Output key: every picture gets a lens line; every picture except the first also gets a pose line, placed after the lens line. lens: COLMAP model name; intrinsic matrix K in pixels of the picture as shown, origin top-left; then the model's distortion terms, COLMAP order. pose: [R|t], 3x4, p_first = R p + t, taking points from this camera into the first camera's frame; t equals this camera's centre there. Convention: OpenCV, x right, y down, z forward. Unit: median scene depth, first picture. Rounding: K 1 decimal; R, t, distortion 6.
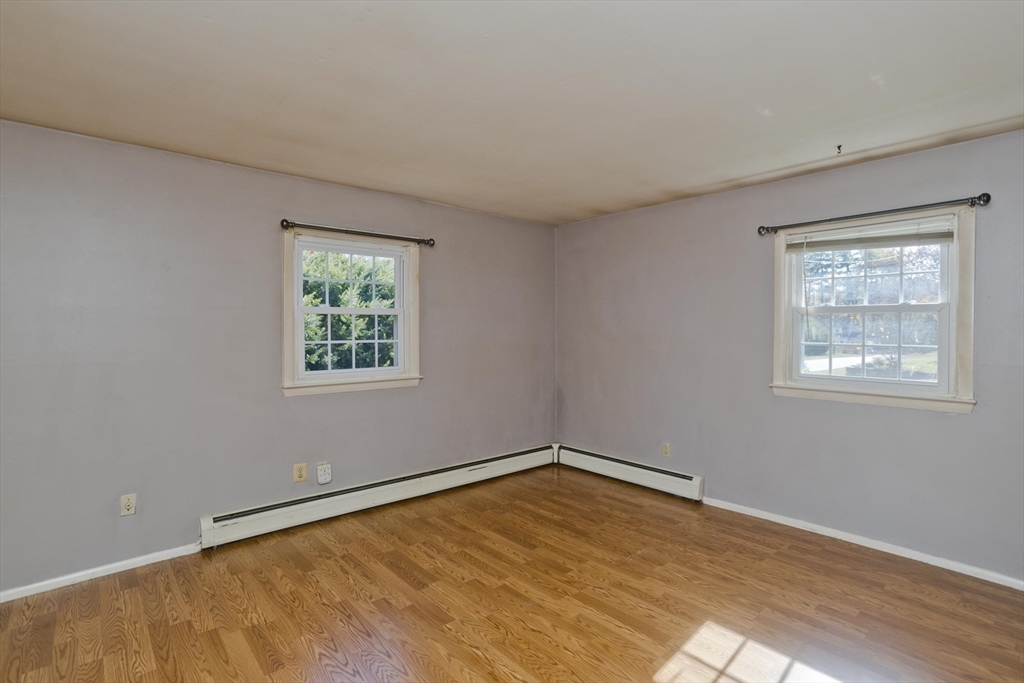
lens RADIAL K [[495.9, 0, 507.6], [0, 495.9, 335.2], [0, 0, 1]] dist [-0.037865, 0.018847]
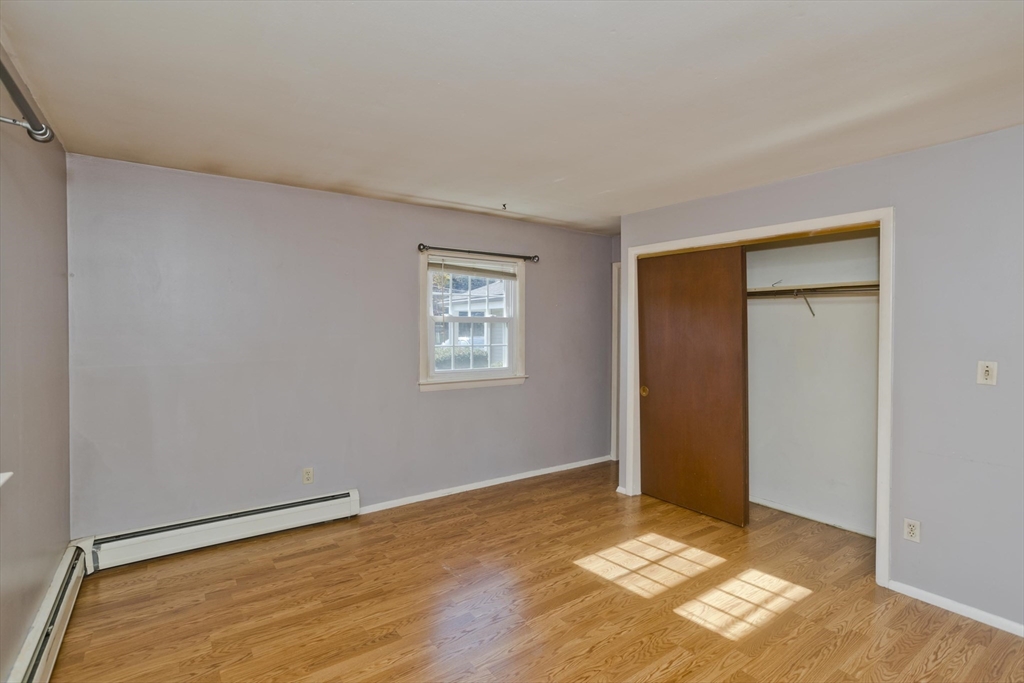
lens RADIAL K [[495.9, 0, 509.5], [0, 495.9, 334.9], [0, 0, 1]] dist [-0.037865, 0.018847]
pose [[0.104503, -0.020758, 0.994308, -0.628370], [0.010564, 0.999749, 0.019761, -0.034676], [-0.994468, 0.008439, 0.104696, 0.715920]]
